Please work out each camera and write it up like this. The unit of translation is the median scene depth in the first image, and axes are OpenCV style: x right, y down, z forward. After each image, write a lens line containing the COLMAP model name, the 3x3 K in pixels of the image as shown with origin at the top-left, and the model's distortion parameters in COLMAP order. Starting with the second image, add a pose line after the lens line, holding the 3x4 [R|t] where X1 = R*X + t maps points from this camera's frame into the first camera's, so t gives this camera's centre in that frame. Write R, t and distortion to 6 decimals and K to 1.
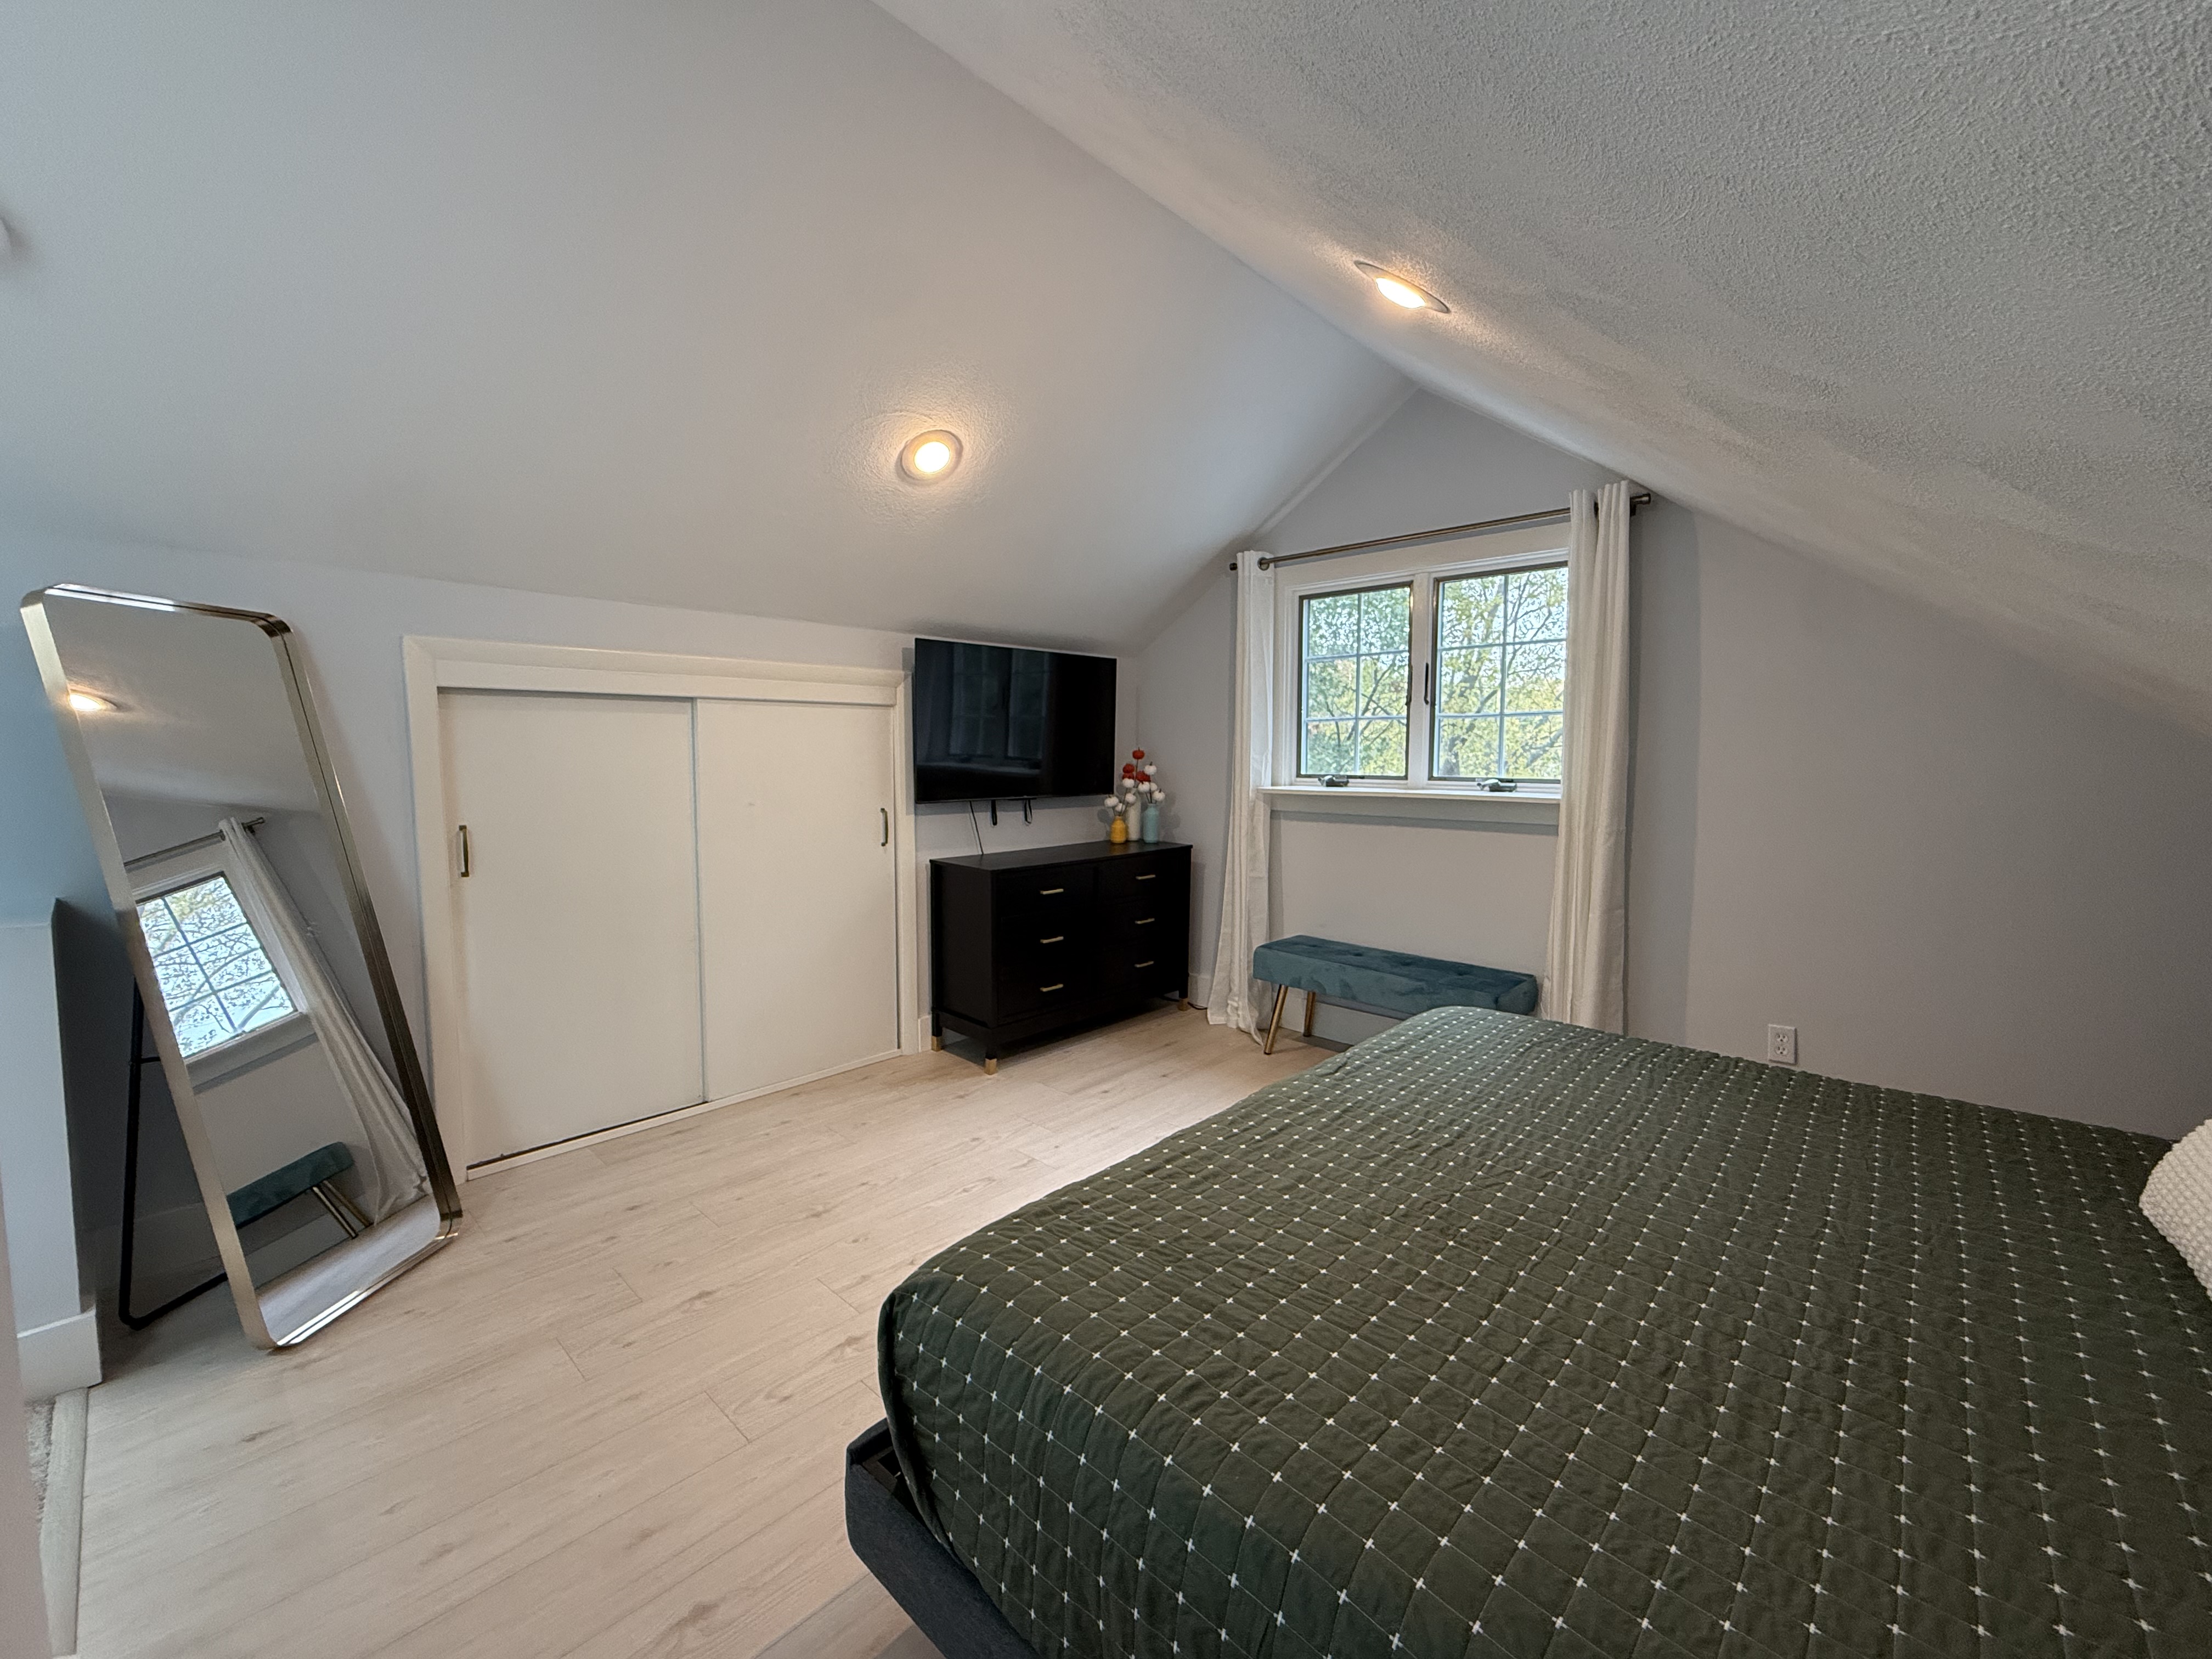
lens RADIAL K [[882.5, 0, 1104.1], [0, 882.5, 830.8], [0, 0, 1]] dist [0.000206, 0.000008]
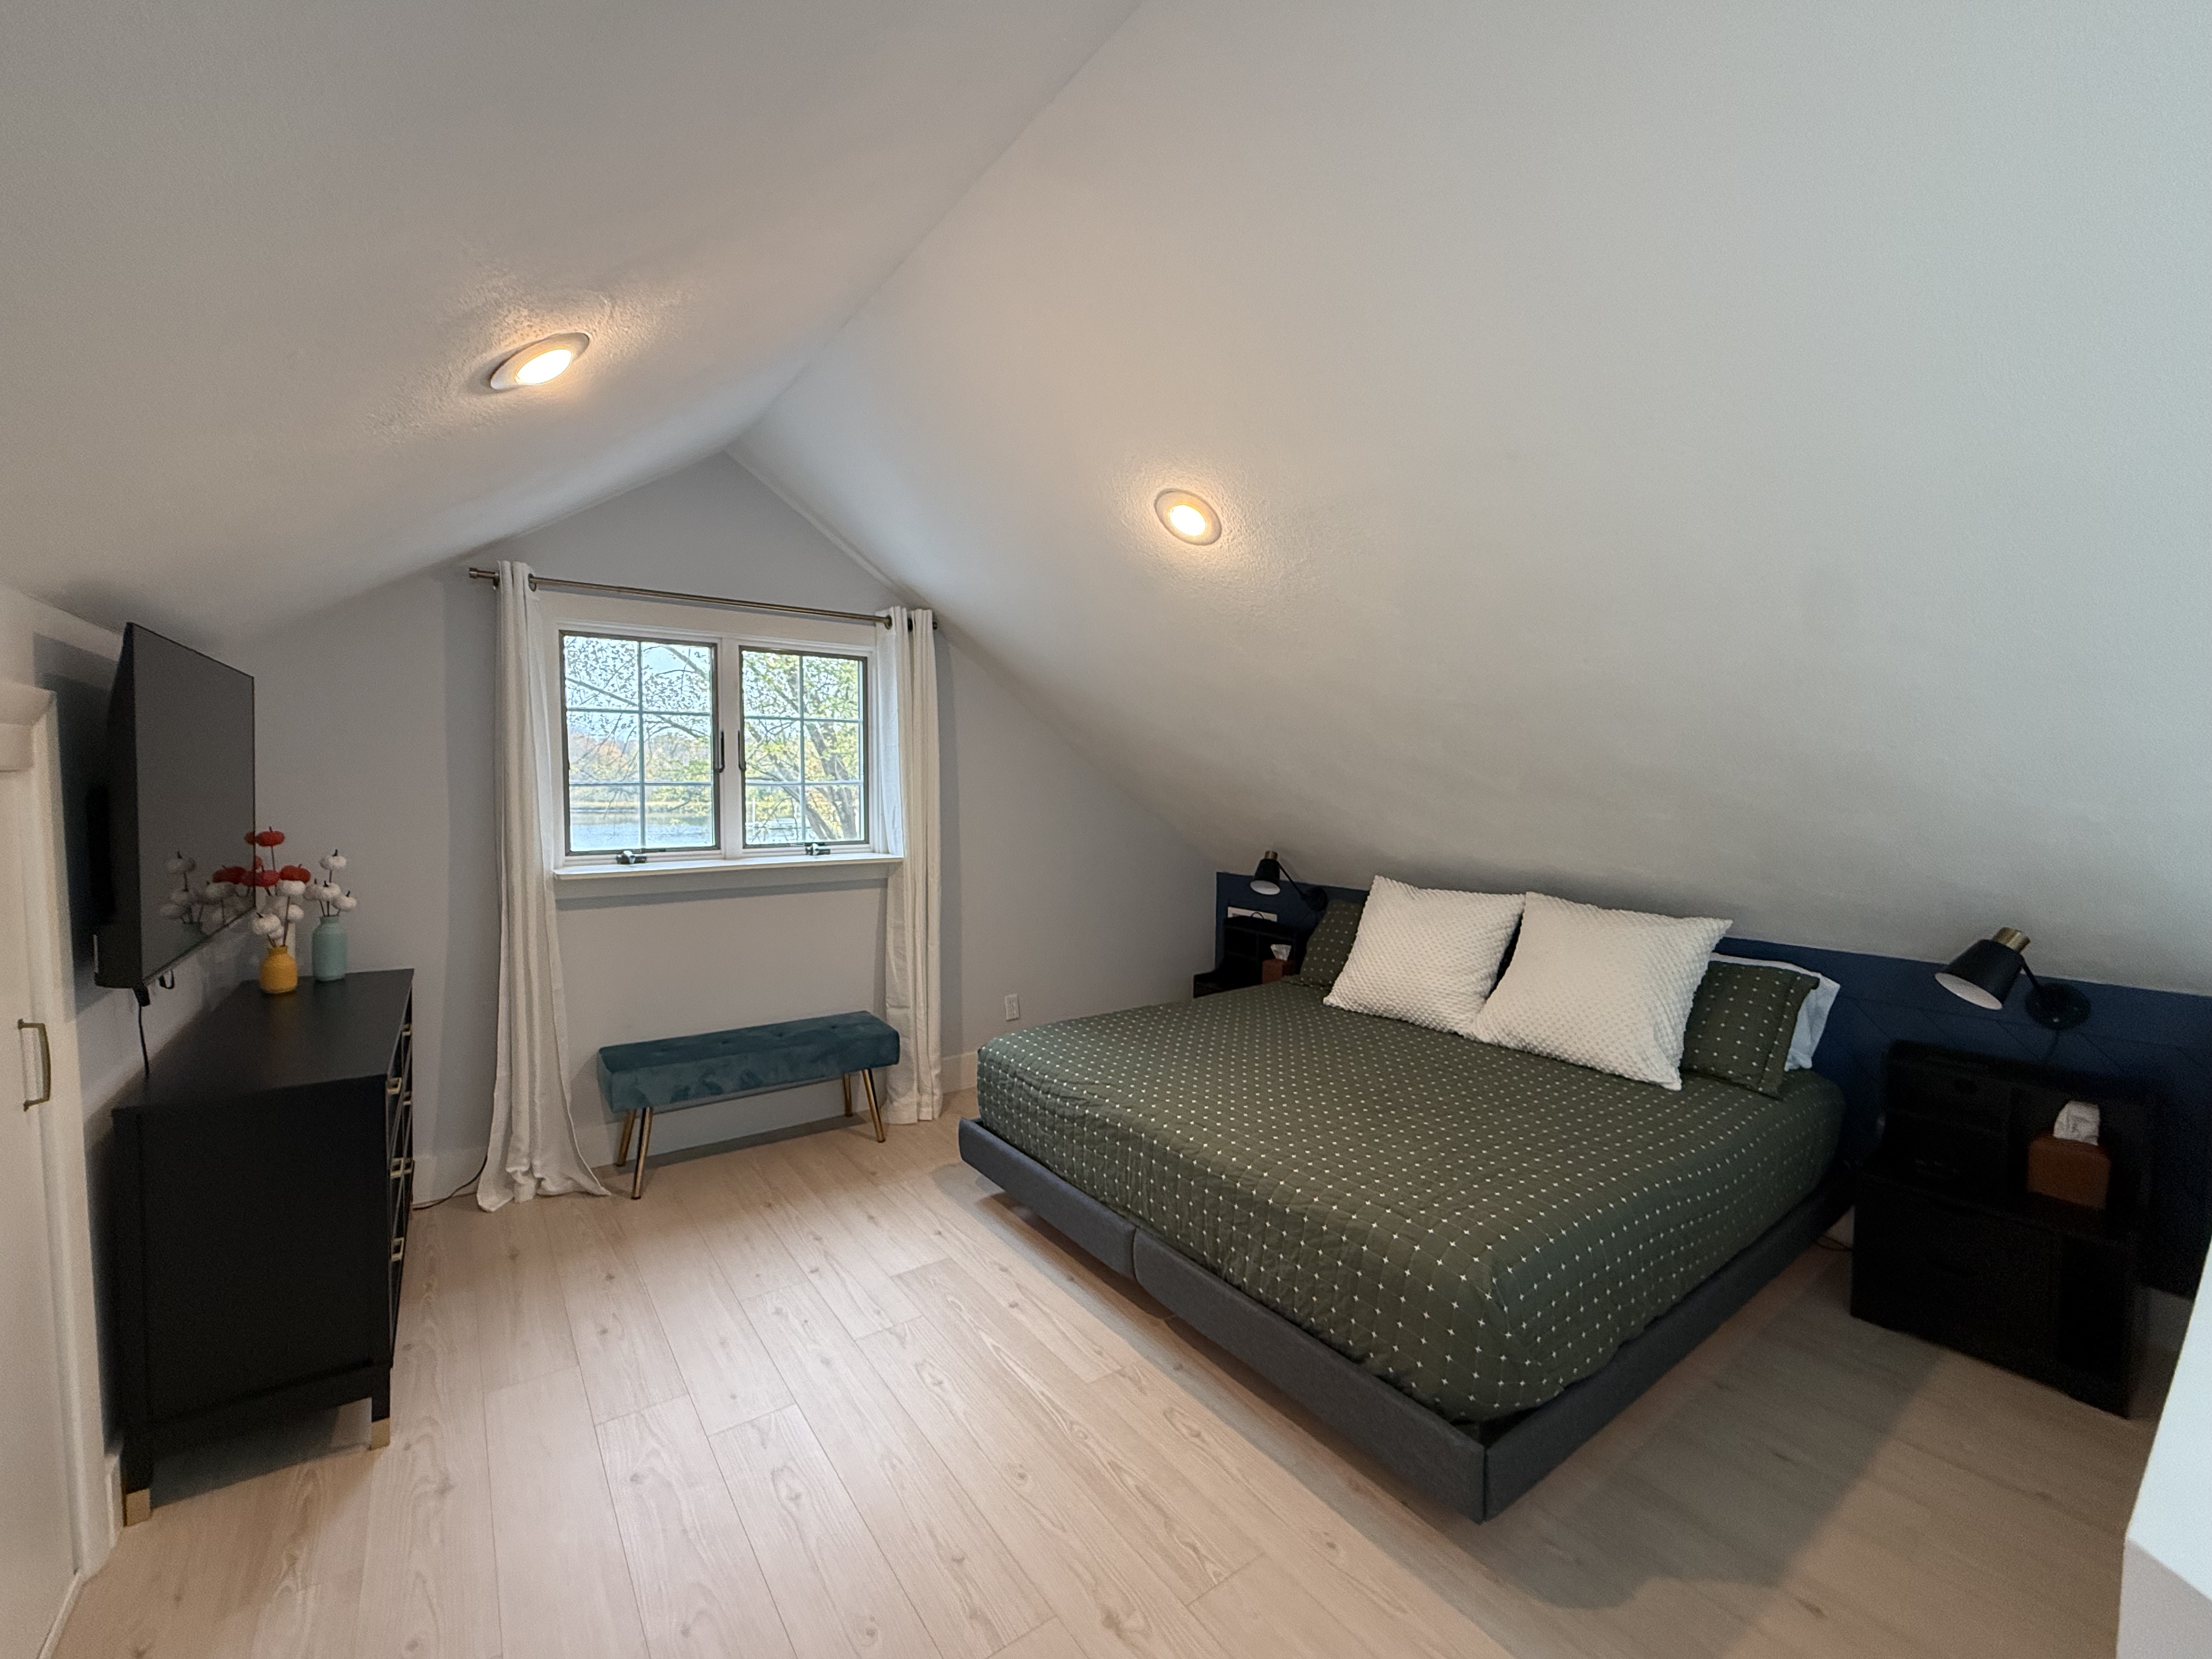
lens RADIAL K [[882.7, 0, 1101.3], [0, 882.7, 832.5], [0, 0, 1]] dist [-0.000481, -0.000134]
pose [[0.206759, -0.046233, 0.977299, -0.534941], [0.098345, 0.994806, 0.026255, -0.065120], [-0.973437, 0.090684, 0.210232, 0.422885]]
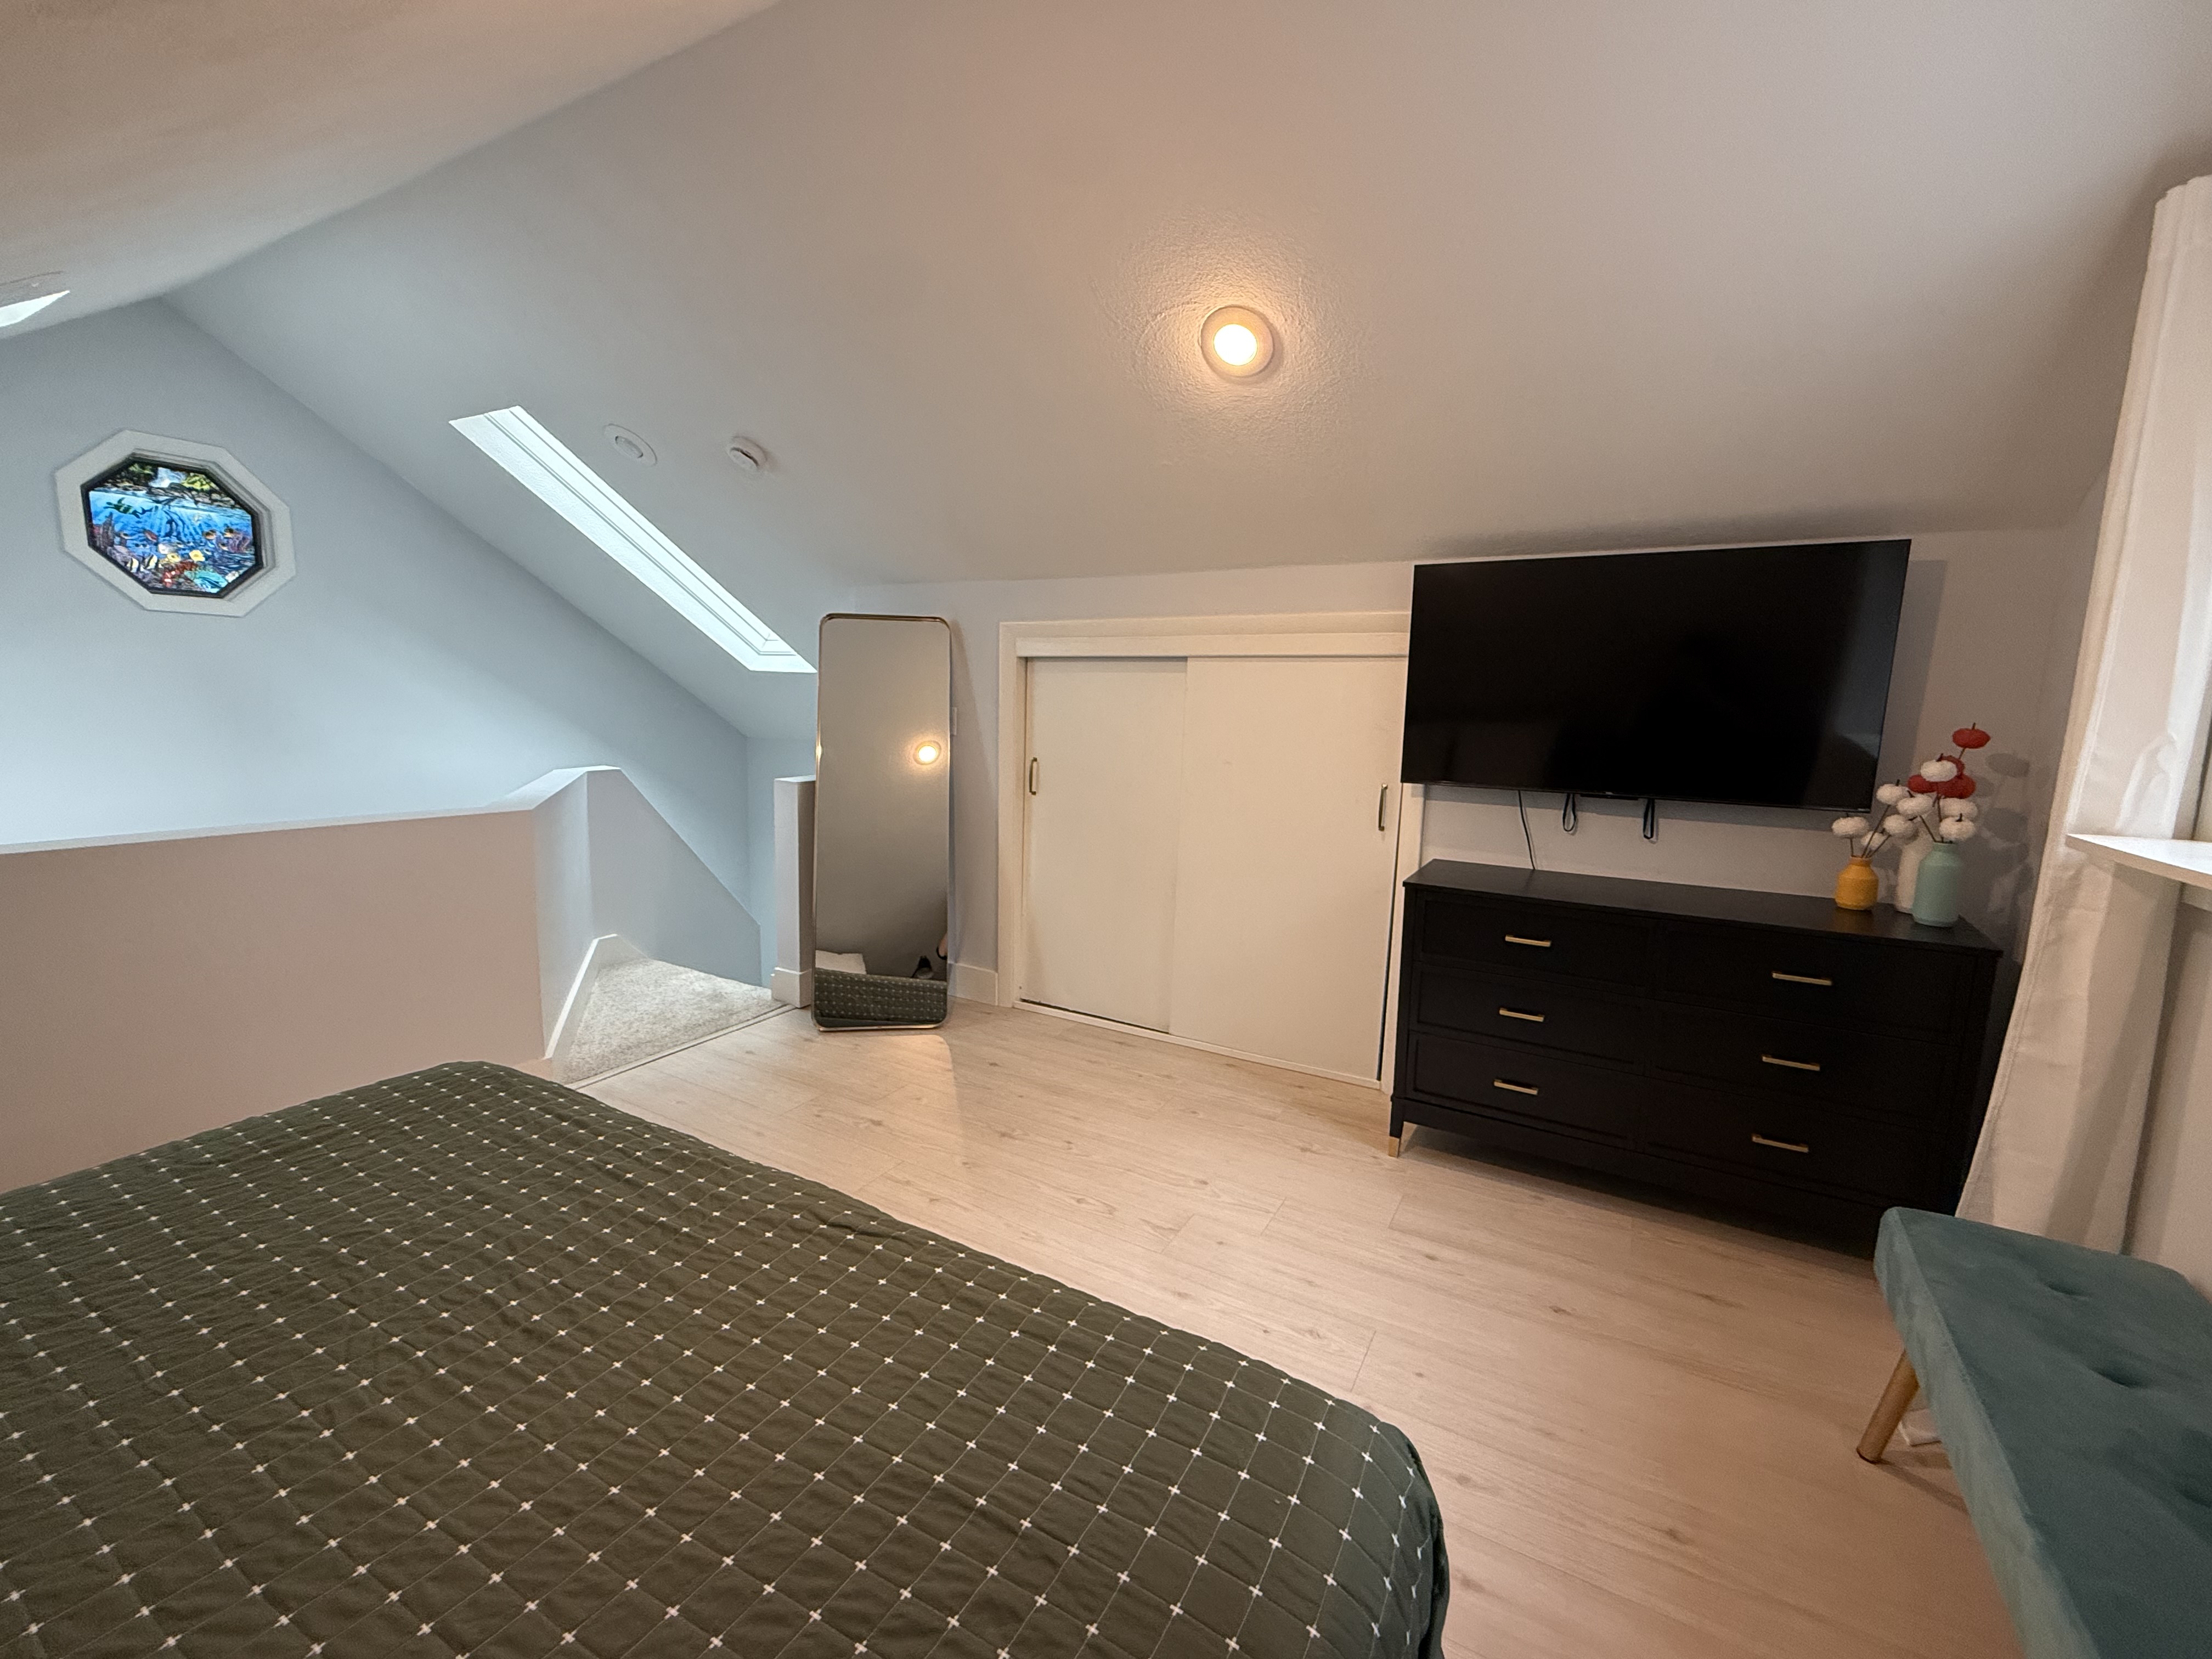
lens RADIAL K [[897.1, 0, 1110.7], [0, 897.1, 831.2], [0, 0, 1]] dist [0.000539, -0.000036]
pose [[0.255552, 0.147080, -0.955542, 0.486876], [-0.110824, 0.986302, 0.122175, -0.057087], [0.960422, 0.074675, 0.268352, 0.550471]]
